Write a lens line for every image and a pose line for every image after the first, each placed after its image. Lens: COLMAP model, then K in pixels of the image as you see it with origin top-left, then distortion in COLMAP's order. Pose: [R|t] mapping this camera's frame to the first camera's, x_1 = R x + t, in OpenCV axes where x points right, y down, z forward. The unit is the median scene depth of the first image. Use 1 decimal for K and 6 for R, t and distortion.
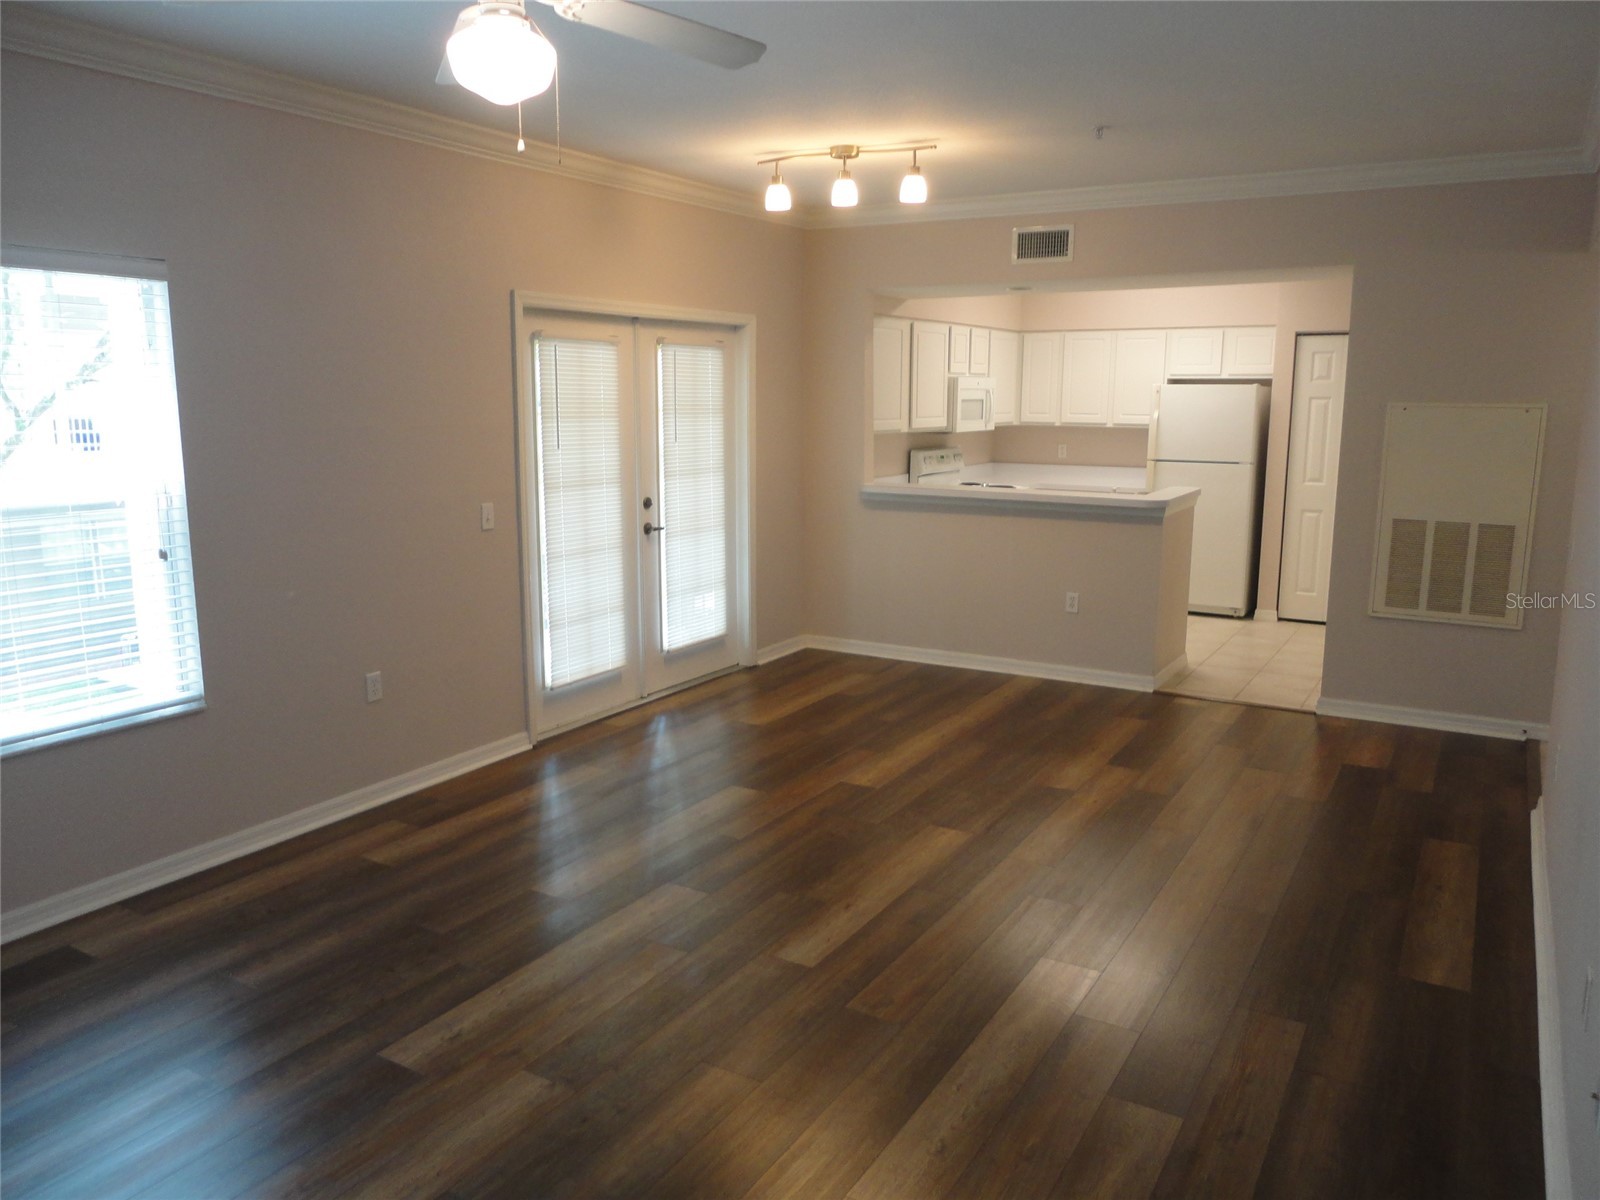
lens RADIAL K [[1173.6, 0, 804.0], [0, 1173.6, 594.8], [0, 0, 1]] dist [-0.005130, -0.003207]
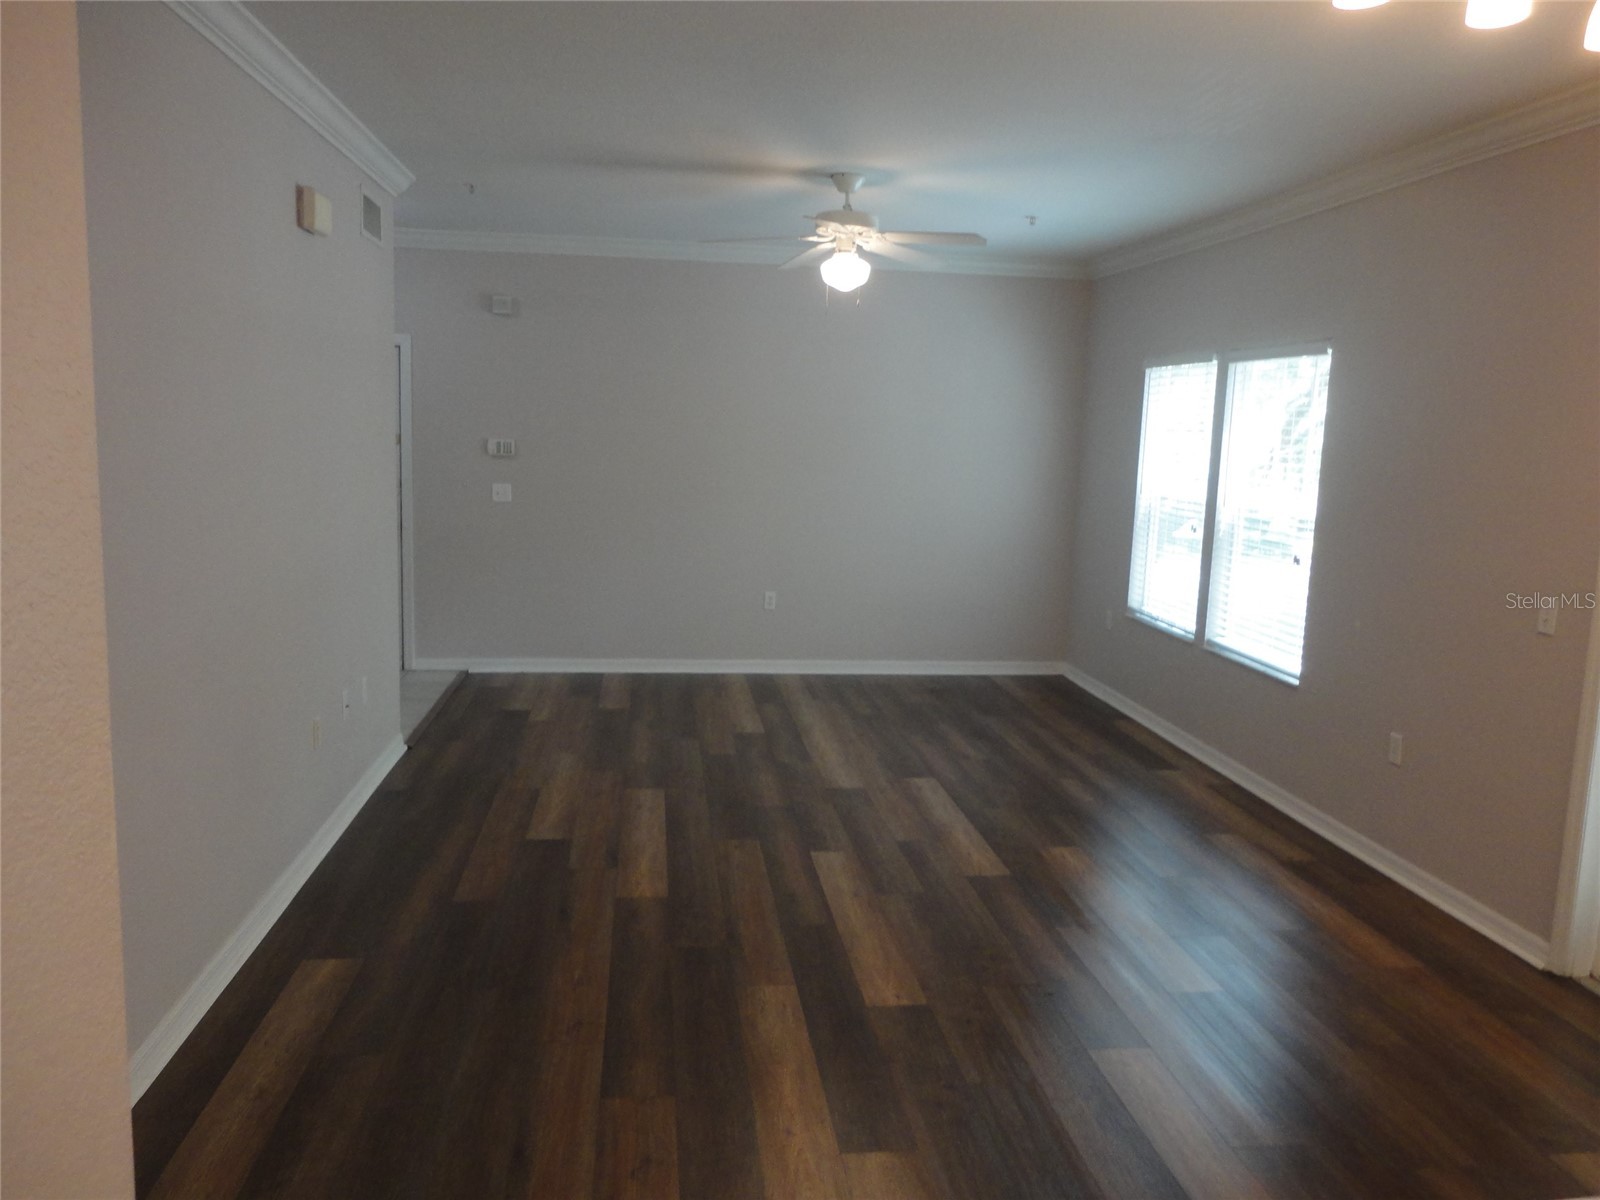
lens RADIAL K [[1173.6, 0, 804.0], [0, 1173.6, 594.8], [0, 0, 1]] dist [-0.005130, -0.003207]
pose [[-0.789405, 0.061722, -0.610762, 0.329858], [-0.134884, 0.953178, 0.270661, -0.131093], [0.598870, 0.296043, -0.744119, 0.774172]]
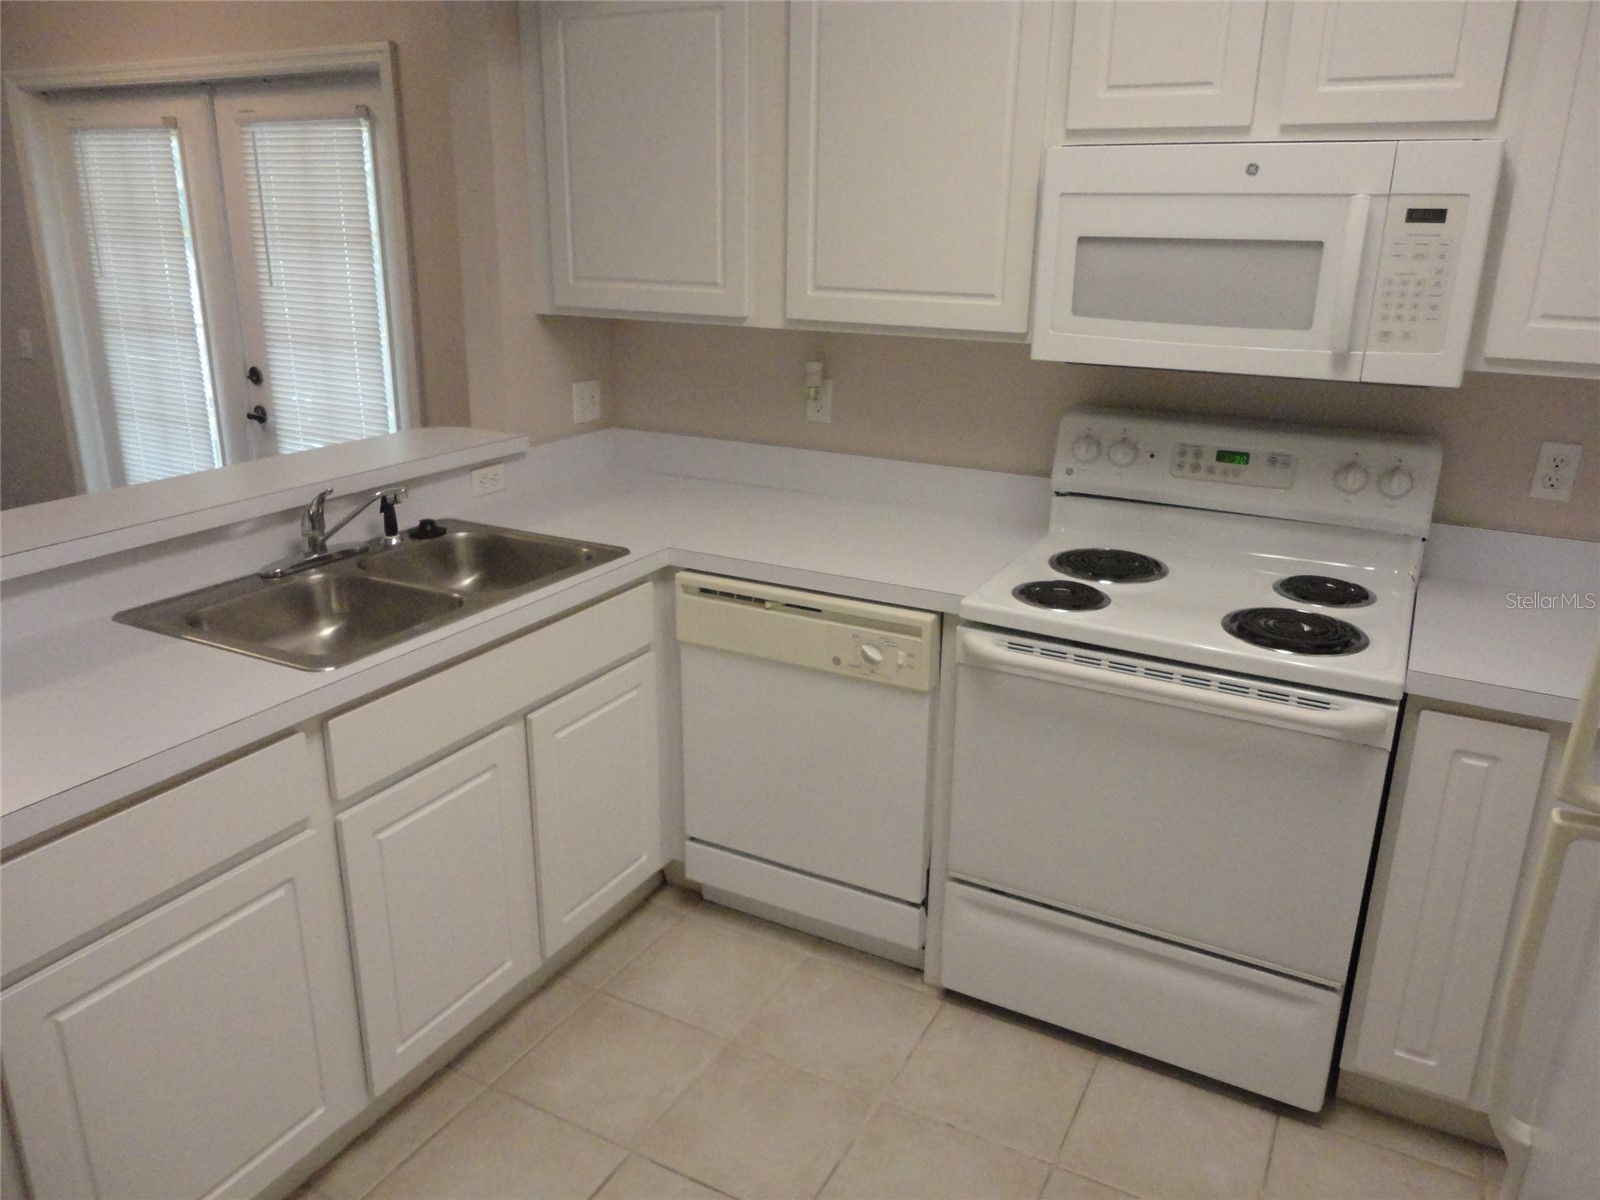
lens RADIAL K [[1173.6, 0, 804.0], [0, 1173.6, 594.8], [0, 0, 1]] dist [-0.005130, -0.003207]
pose [[0.044930, 0.301995, -0.952250, 0.406484], [-0.186715, 0.938954, 0.288969, -0.156580], [0.981386, 0.164816, 0.098574, 0.934269]]
